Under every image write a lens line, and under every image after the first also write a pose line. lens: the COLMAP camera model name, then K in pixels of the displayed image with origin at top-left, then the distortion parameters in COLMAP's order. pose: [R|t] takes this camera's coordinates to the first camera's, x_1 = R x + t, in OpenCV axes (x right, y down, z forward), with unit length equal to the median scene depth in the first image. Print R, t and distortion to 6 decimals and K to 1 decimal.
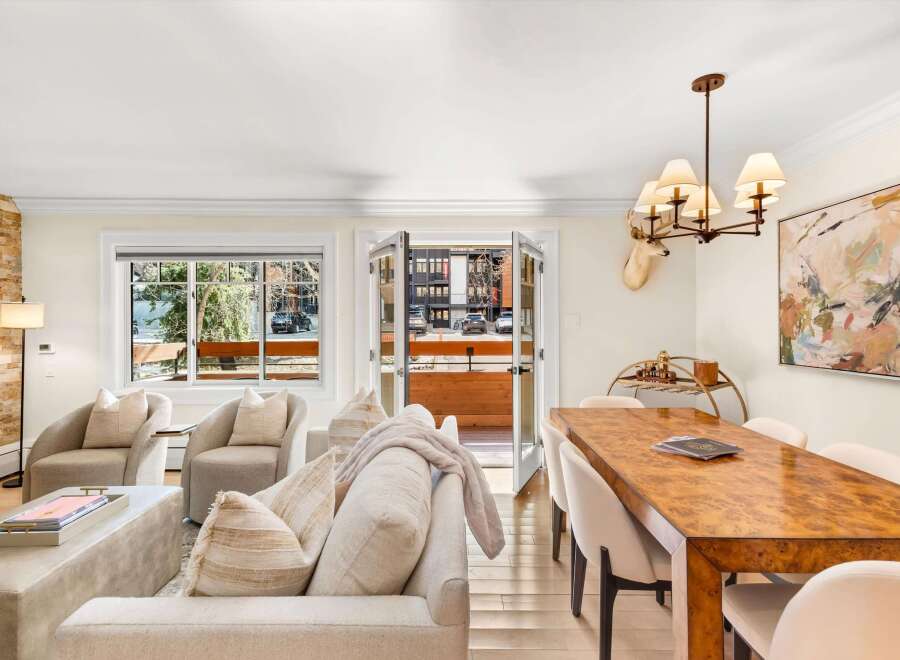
lens RADIAL K [[453.3, 0, 444.3], [0, 453.3, 322.2], [0, 0, 1]] dist [0.005420, -0.001336]
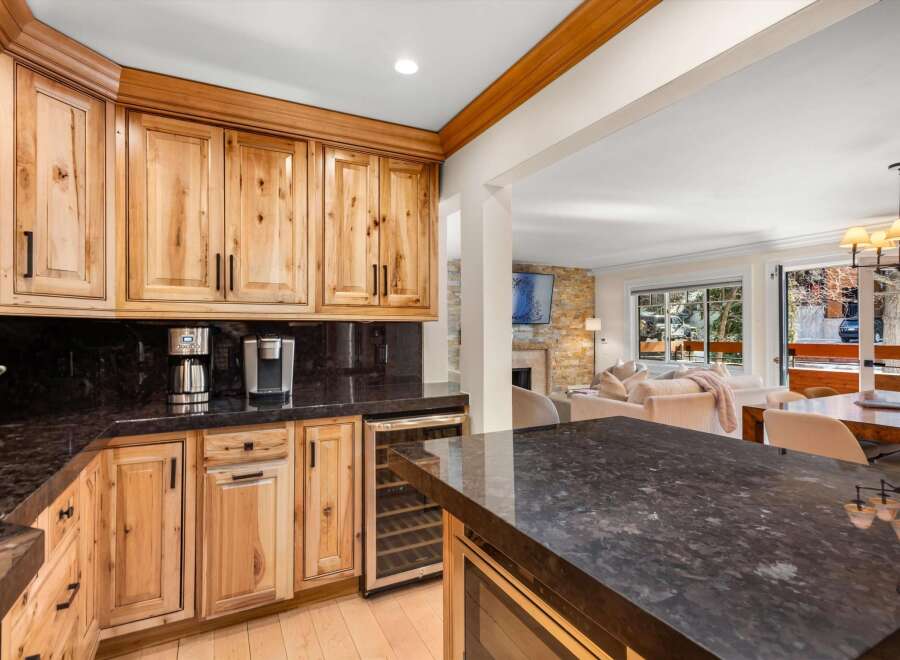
lens RADIAL K [[453.3, 0, 446.3], [0, 453.3, 329.7], [0, 0, 1]] dist [0.005420, -0.001336]
pose [[0.426928, 0.000106, -0.904286, 0.675766], [-0.001141, 0.999999, -0.000421, 0.010730], [0.904285, 0.001212, 0.426928, -0.518587]]
